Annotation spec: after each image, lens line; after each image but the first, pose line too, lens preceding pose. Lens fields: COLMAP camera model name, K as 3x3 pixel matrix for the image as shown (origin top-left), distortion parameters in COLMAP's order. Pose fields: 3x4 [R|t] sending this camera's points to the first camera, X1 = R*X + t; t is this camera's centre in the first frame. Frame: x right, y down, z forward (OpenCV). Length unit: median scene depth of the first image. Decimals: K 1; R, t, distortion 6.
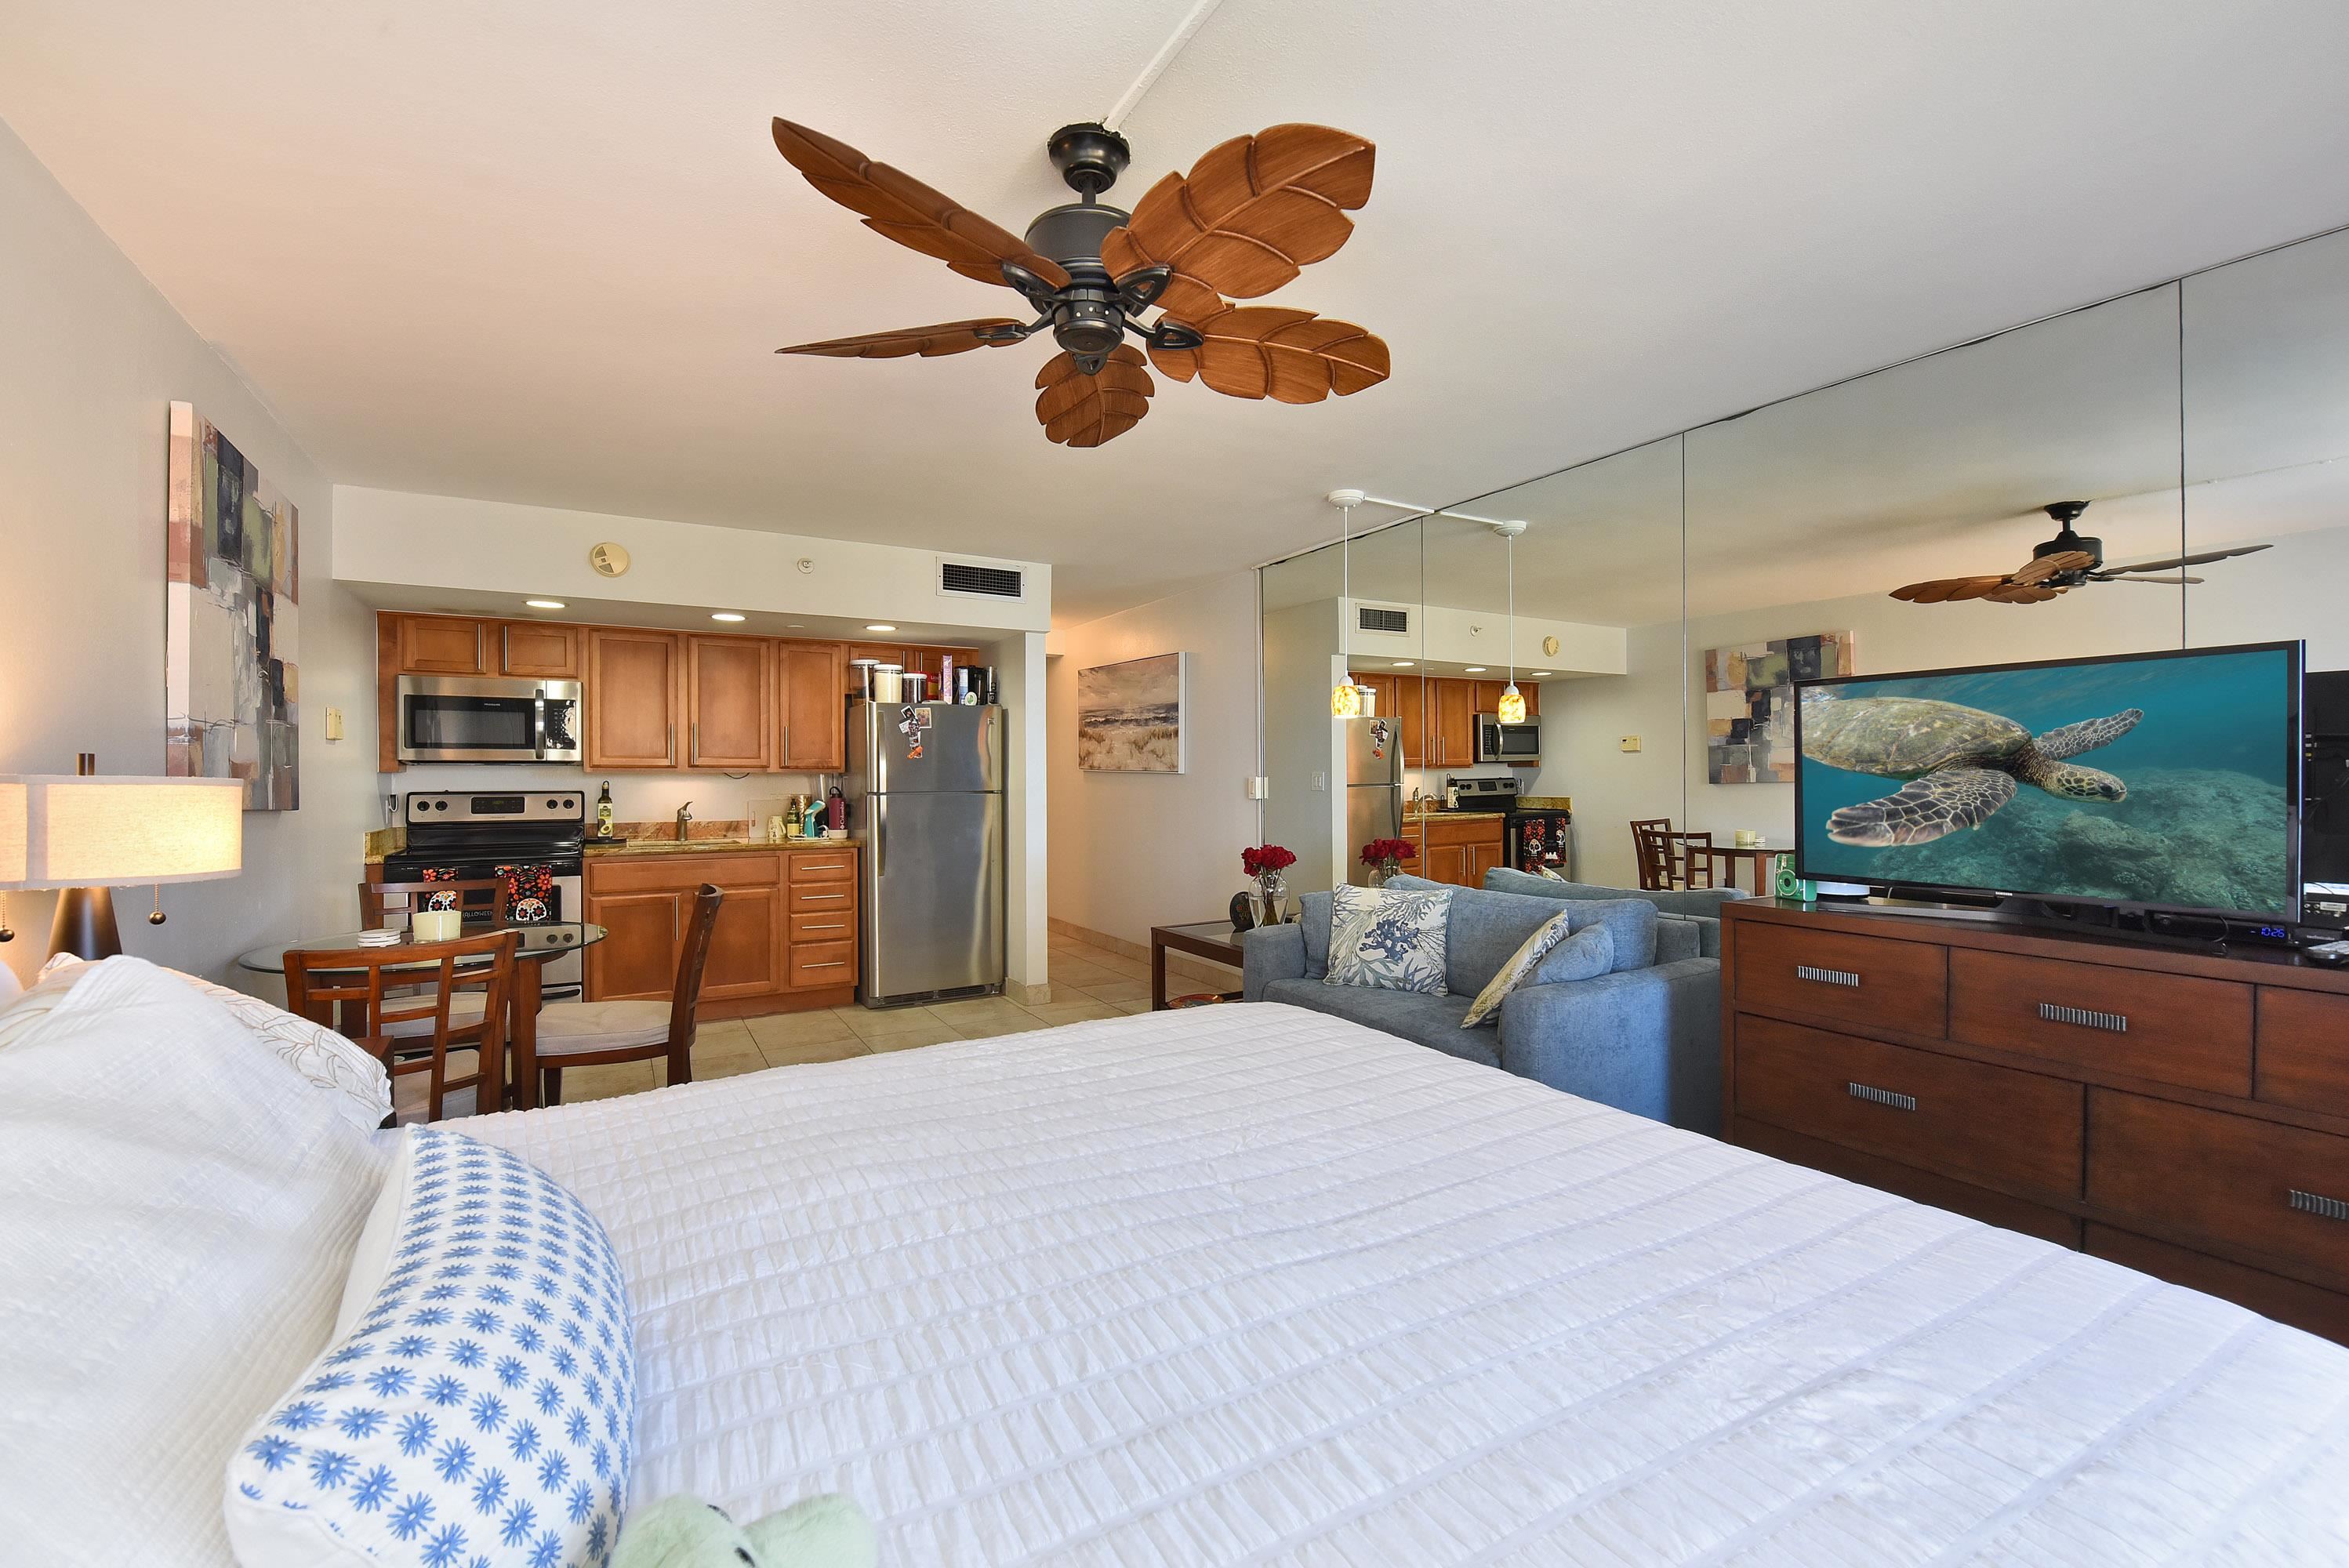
lens RADIAL K [[1020.2, 0, 1368.5], [0, 1020.2, 783.2], [0, 0, 1]] dist [-0.035528, 0.000249]
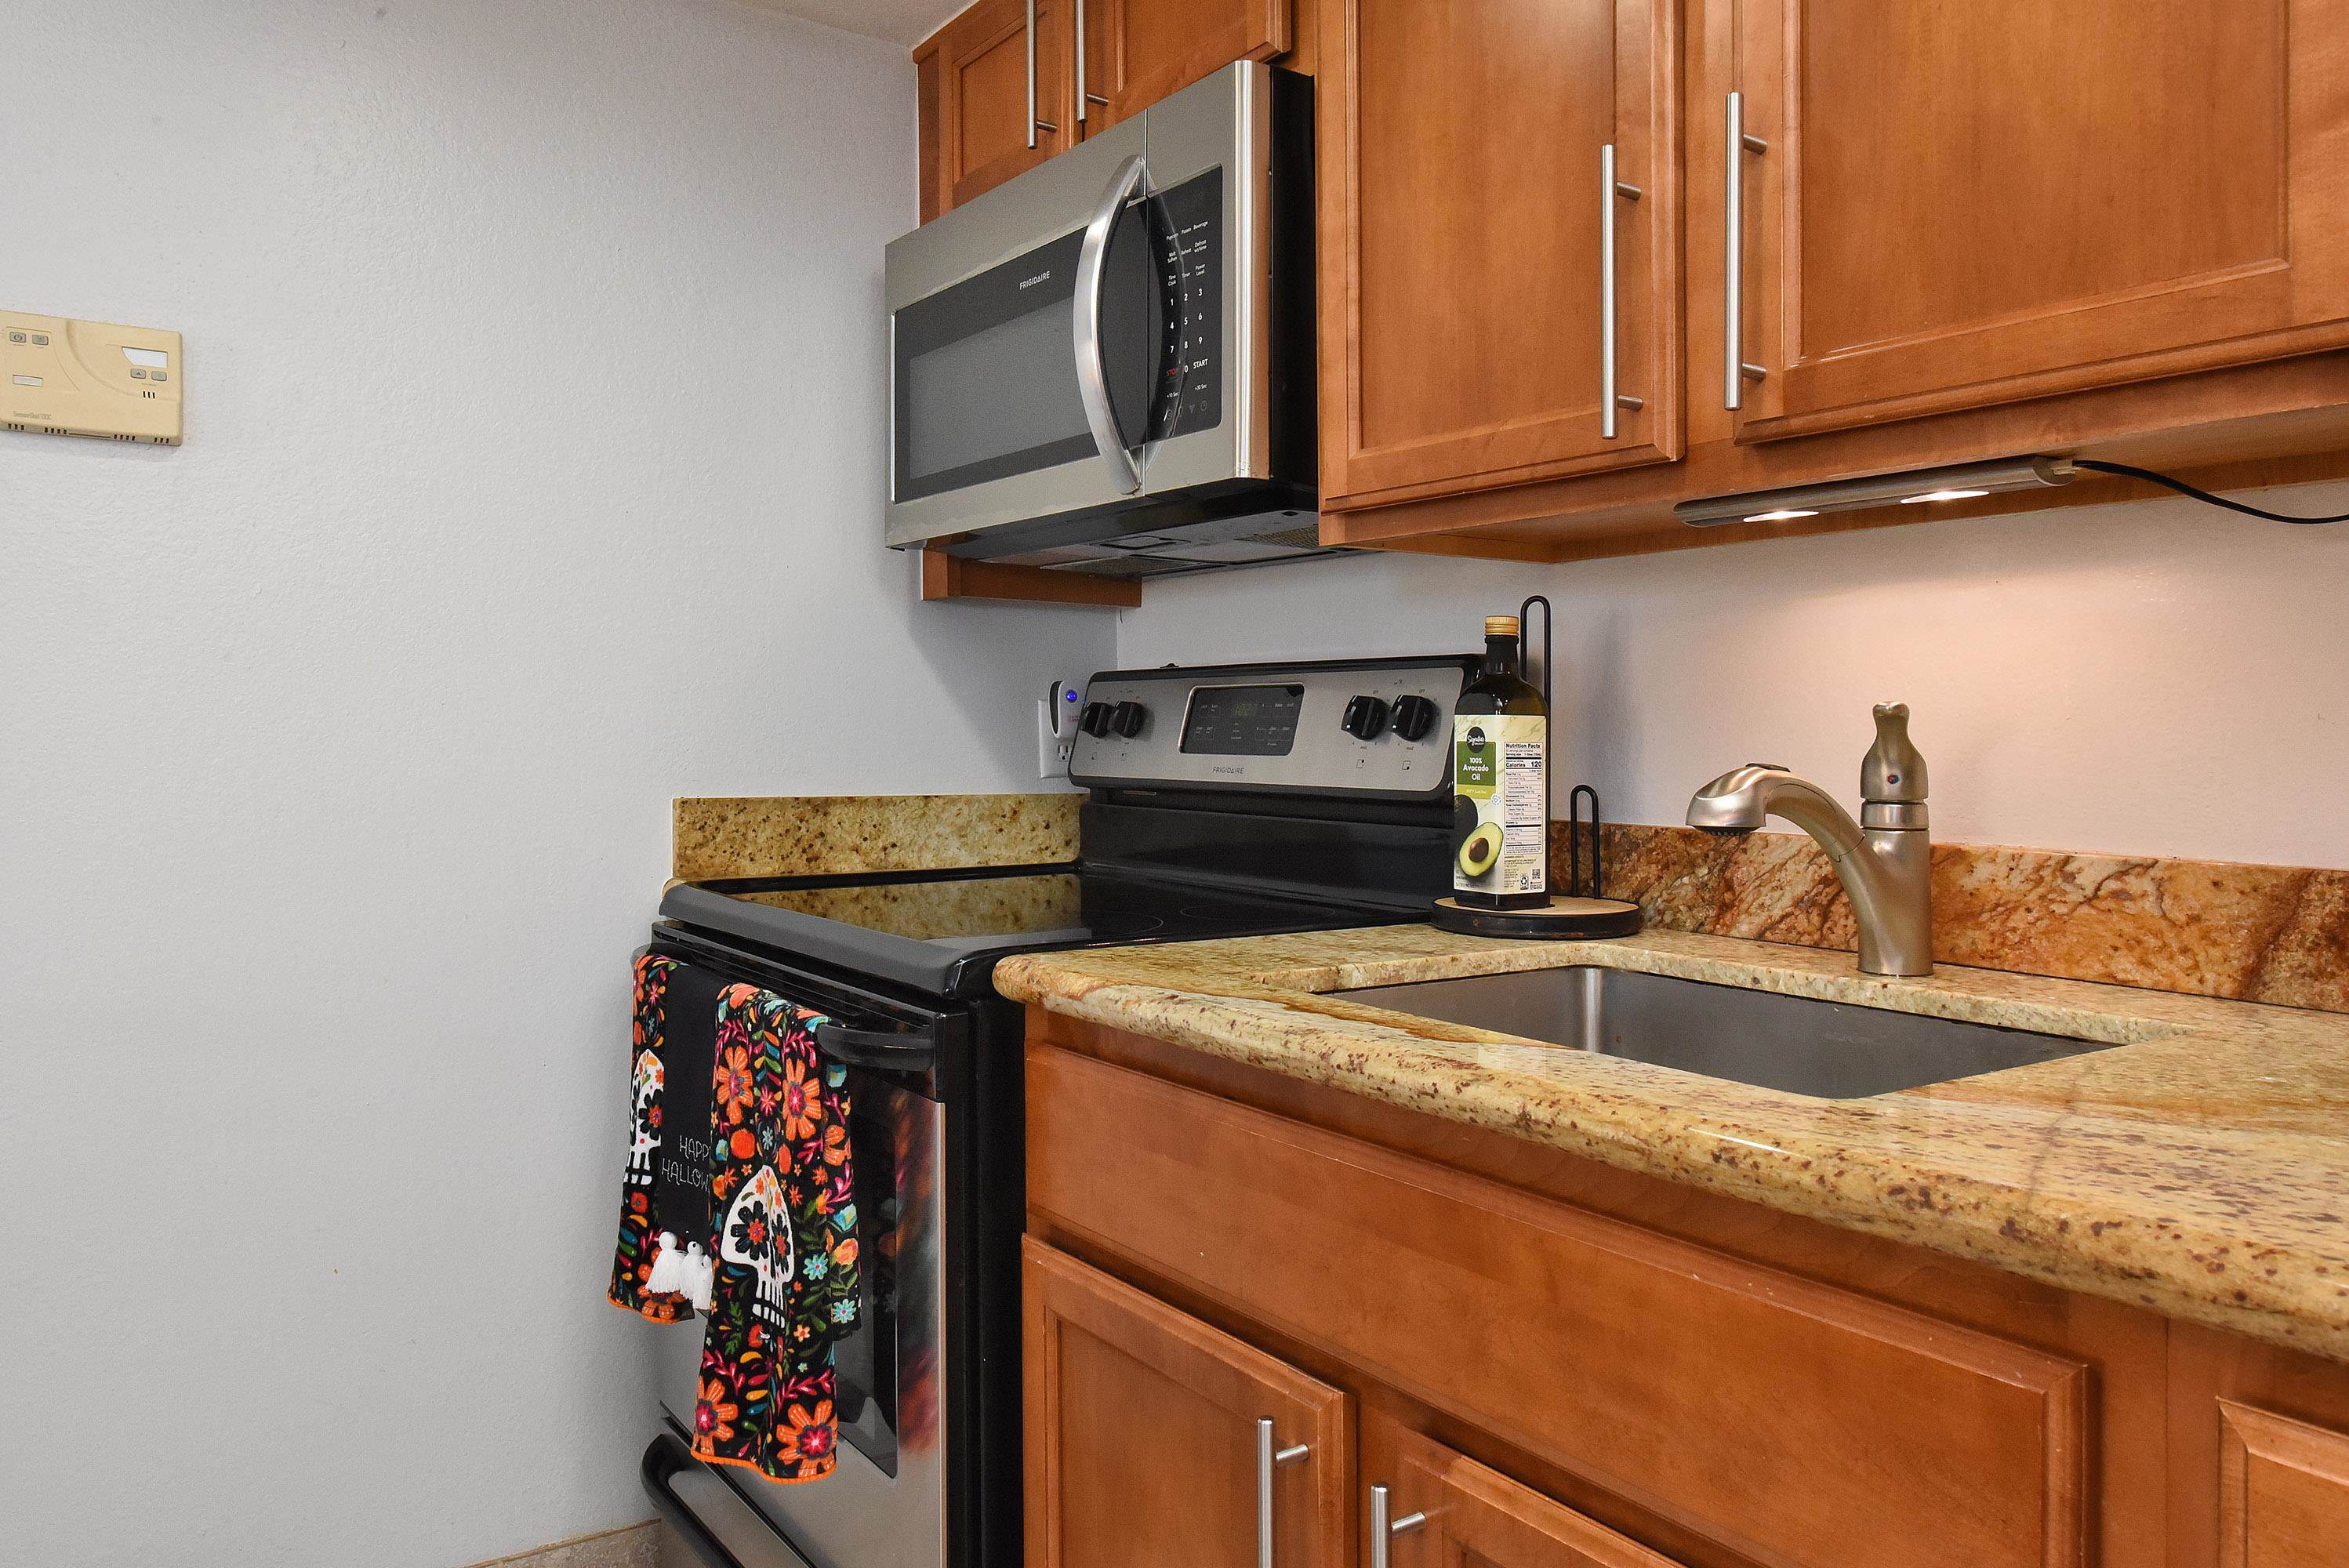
lens RADIAL K [[1637.0, 0, 924.9], [0, 1637.0, 699.8], [0, 0, 1]] dist [0.003233, -0.001624]
pose [[-0.201668, -0.023177, -0.979180, -0.430920], [-0.017065, 0.999651, -0.020147, 0.023951], [0.979305, 0.012647, -0.201993, 0.910799]]
